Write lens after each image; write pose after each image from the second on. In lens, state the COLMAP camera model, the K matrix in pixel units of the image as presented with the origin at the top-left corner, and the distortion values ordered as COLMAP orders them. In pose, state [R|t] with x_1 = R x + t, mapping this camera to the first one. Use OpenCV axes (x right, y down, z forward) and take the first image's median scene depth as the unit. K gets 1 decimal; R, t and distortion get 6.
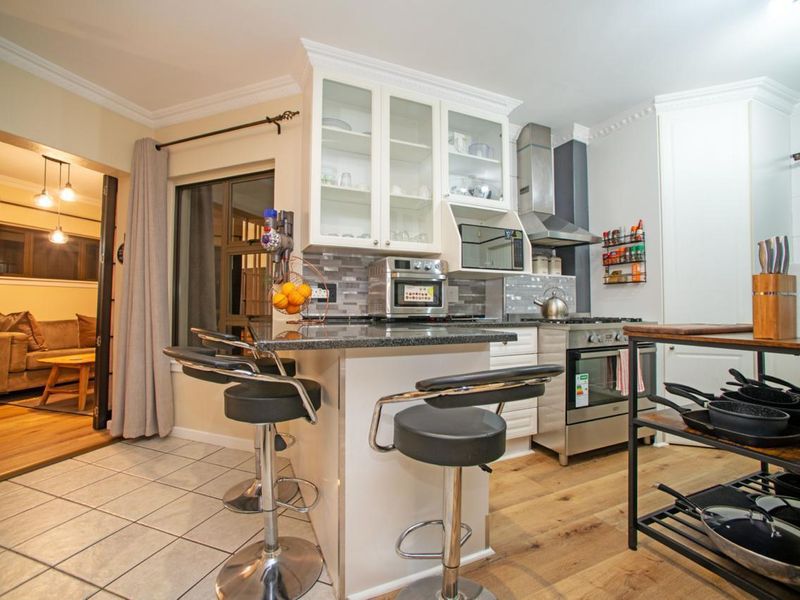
lens RADIAL K [[361.3, 0, 400.0], [0, 361.3, 300.0], [0, 0, 1]] dist [-0.060432, 0.031985]
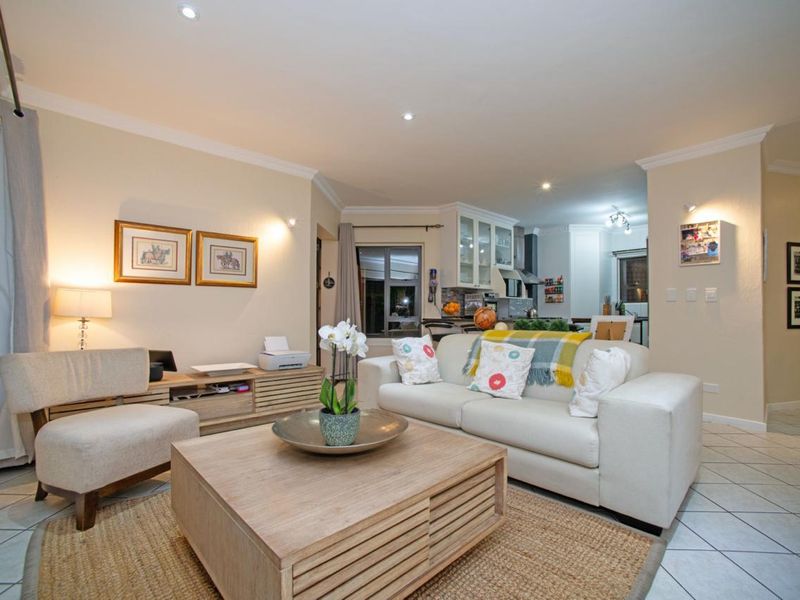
lens RADIAL K [[361.3, 0, 400.0], [0, 361.3, 300.0], [0, 0, 1]] dist [-0.060432, 0.031985]
pose [[0.958822, 0.015585, 0.283580, -1.245386], [-0.010955, 0.999780, -0.017903, -0.015020], [-0.283796, 0.014059, 0.958782, -1.175872]]
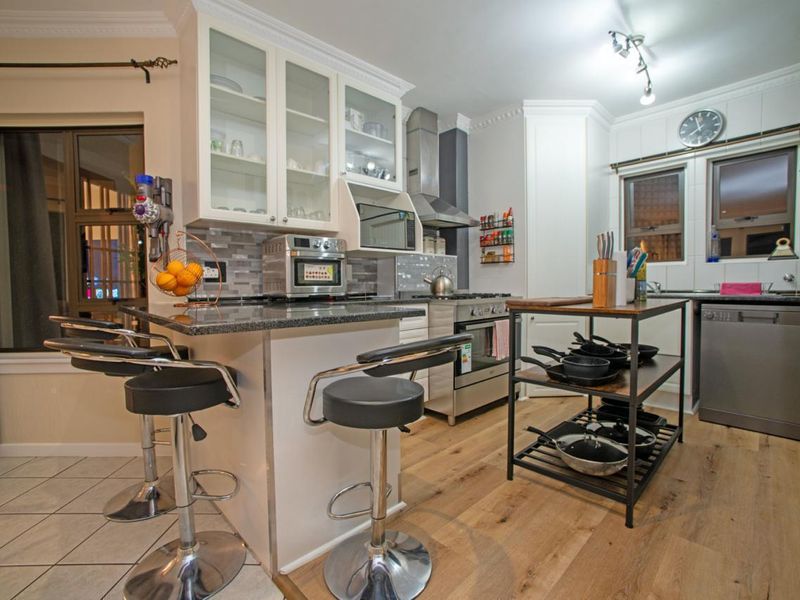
lens RADIAL K [[376.9, 0, 400.0], [0, 376.9, 300.0], [0, 0, 1]] dist [-0.064336, 0.037320]
pose [[0.943310, -0.024589, 0.331000, -0.080878], [0.004713, 0.998144, 0.060717, -0.004131], [-0.331878, -0.055715, 0.941676, -0.045555]]
